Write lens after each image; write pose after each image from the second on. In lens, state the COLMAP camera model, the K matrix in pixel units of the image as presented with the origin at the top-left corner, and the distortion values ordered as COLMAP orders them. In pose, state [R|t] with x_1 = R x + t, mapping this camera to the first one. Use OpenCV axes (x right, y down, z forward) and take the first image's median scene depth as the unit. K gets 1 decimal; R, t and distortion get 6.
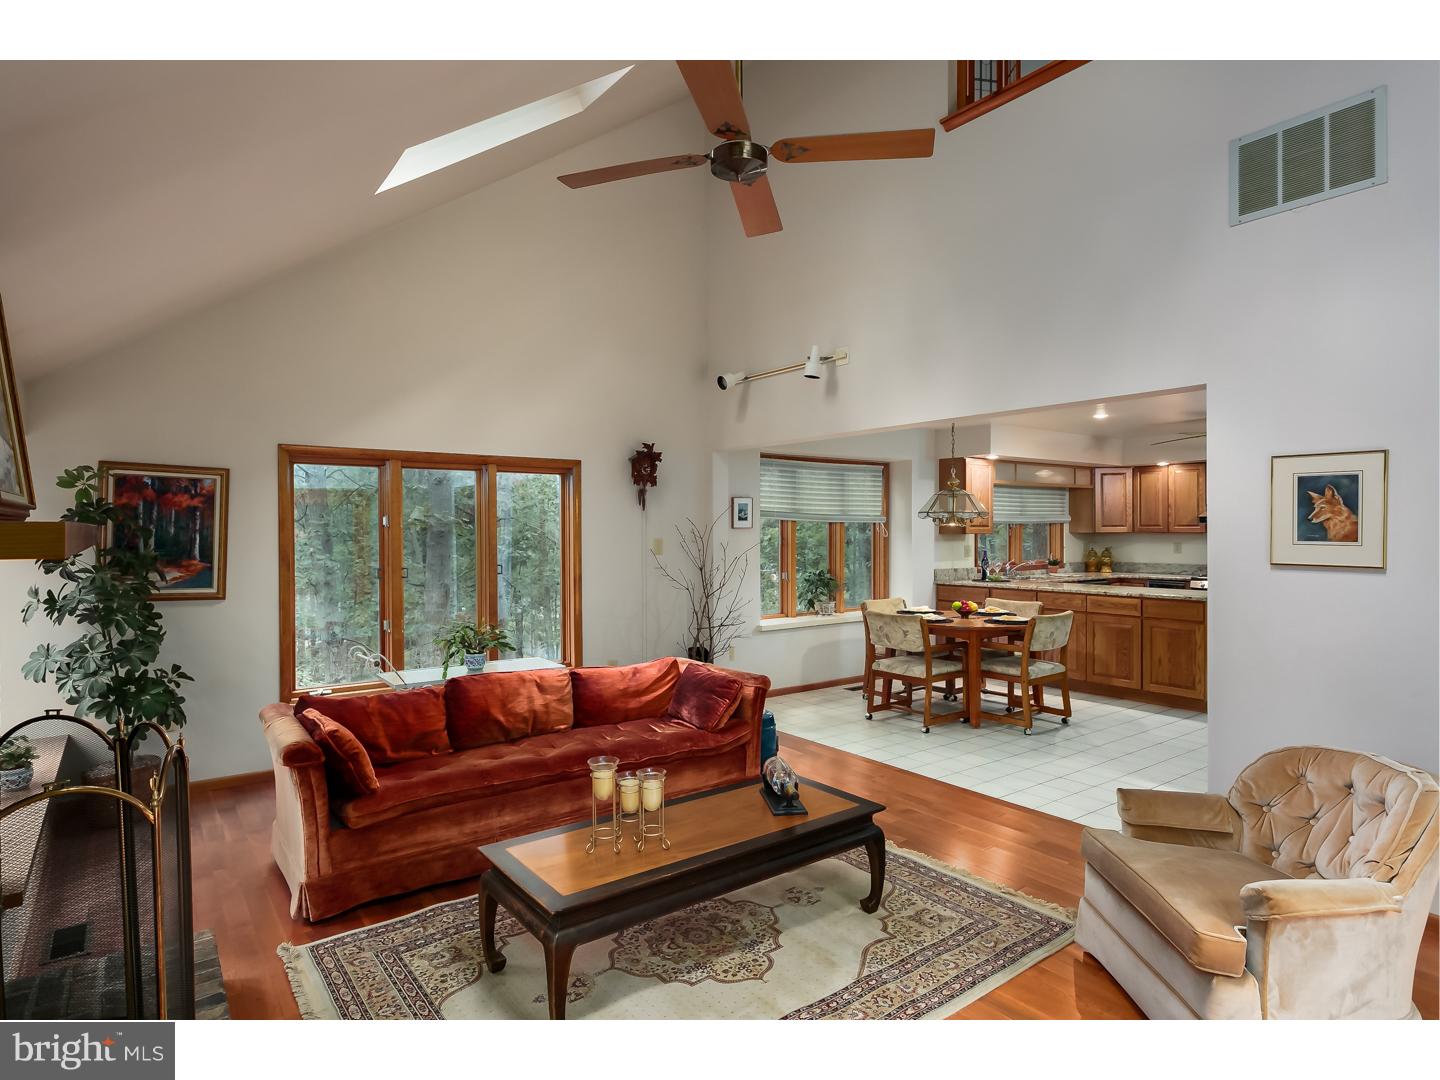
lens RADIAL K [[813.8, 0, 711.0], [0, 813.8, 535.7], [0, 0, 1]] dist [0.011921, -0.001887]
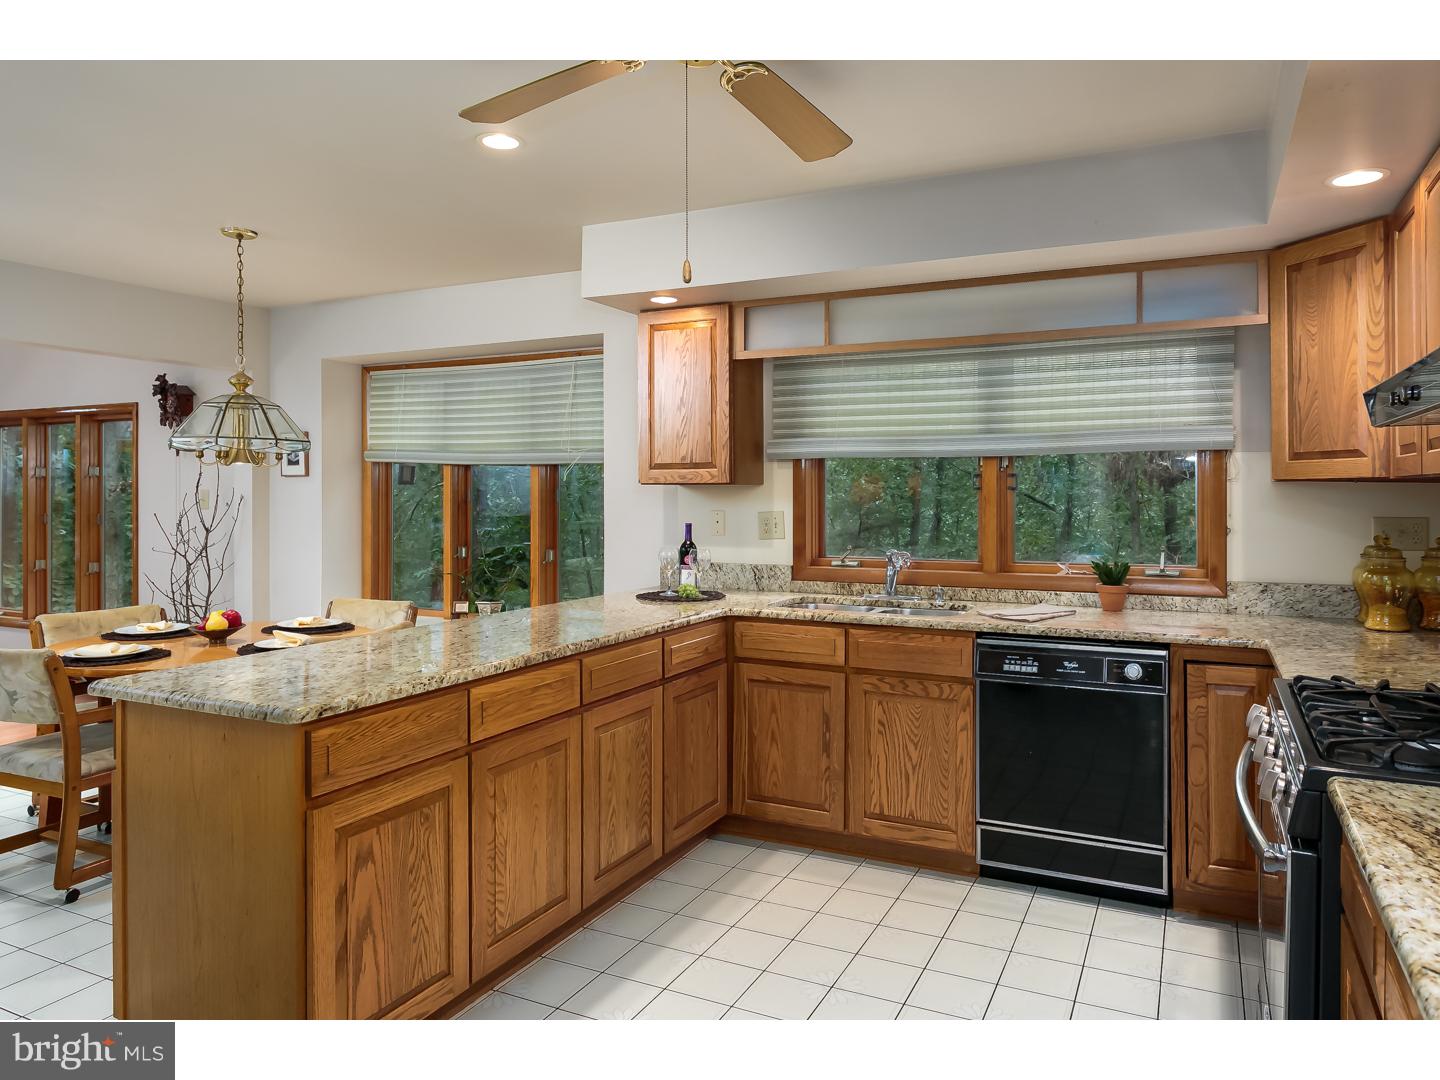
lens RADIAL K [[916.7, 0, 708.6], [0, 916.7, 485.6], [0, 0, 1]] dist [0.003358, -0.001420]
pose [[0.483882, -0.003196, -0.875128, 0.739416], [-0.008675, 0.999927, -0.008448, 0.002532], [0.875090, 0.011680, 0.483818, 0.765699]]
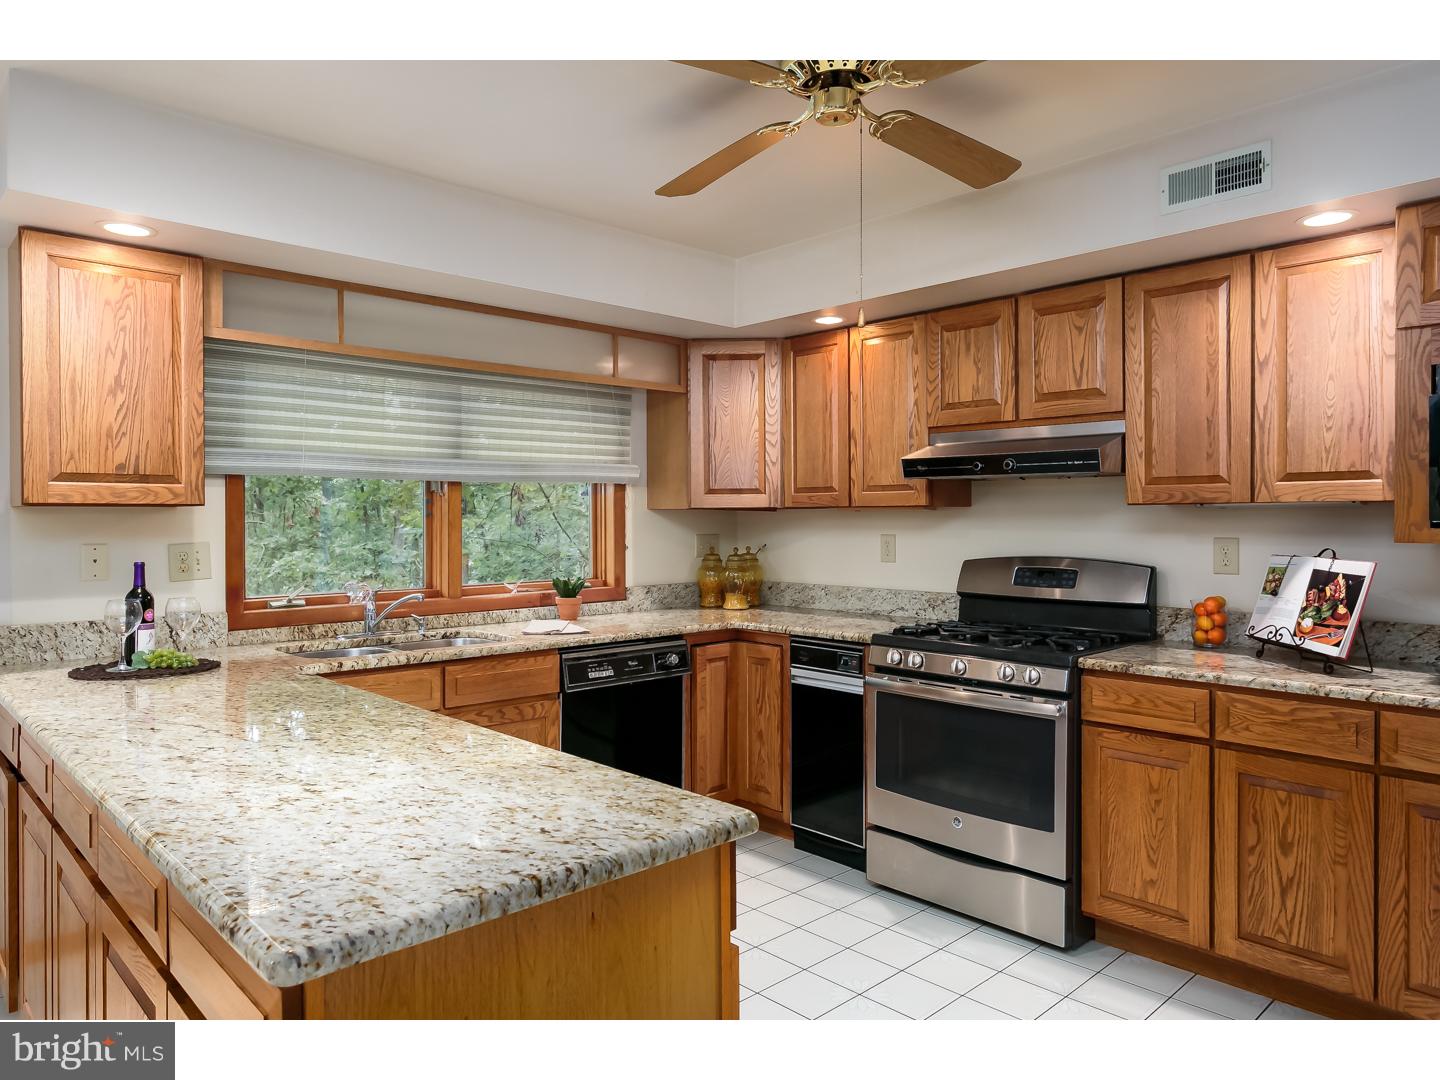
lens RADIAL K [[932.5, 0, 739.8], [0, 932.5, 519.9], [0, 0, 1]] dist [-0.005266, 0.001074]
pose [[0.990928, 0.001673, 0.134385, 0.492791], [-0.000694, 0.999973, -0.007333, 0.005243], [-0.134393, 0.007173, 0.990902, 0.634033]]
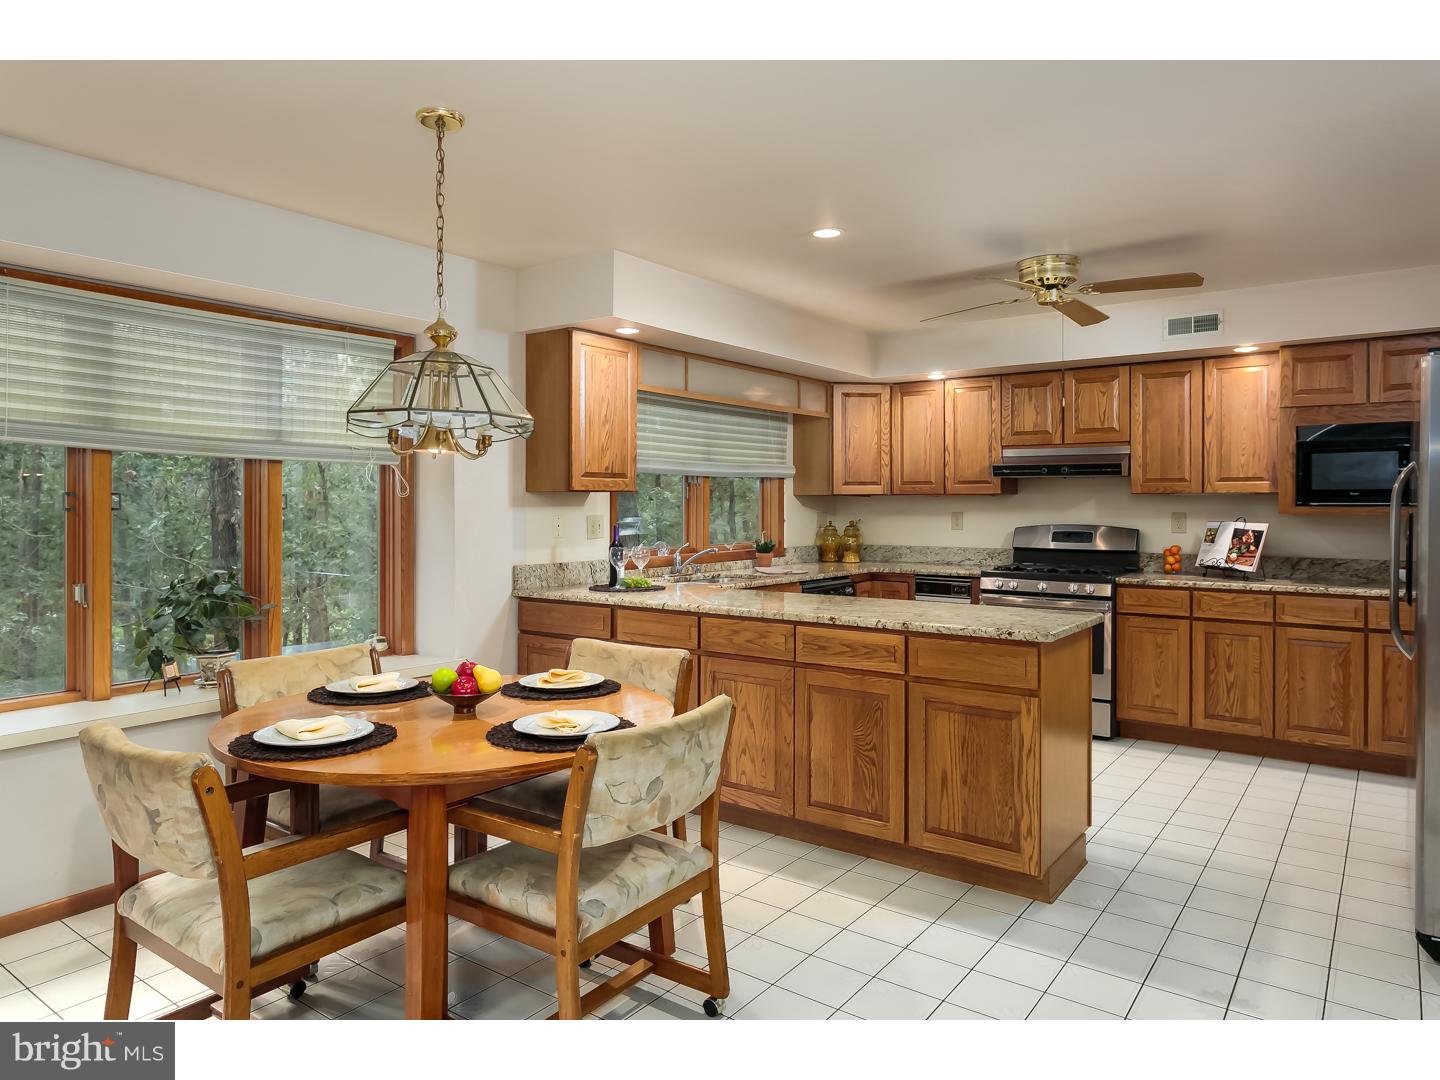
lens RADIAL K [[916.7, 0, 749.1], [0, 916.7, 503.9], [0, 0, 1]] dist [0.003358, -0.001420]
pose [[0.949409, 0.004897, 0.314005, 0.236391], [-0.001793, 0.999947, -0.010173, 0.010534], [-0.314038, 0.009095, 0.949367, 0.451186]]
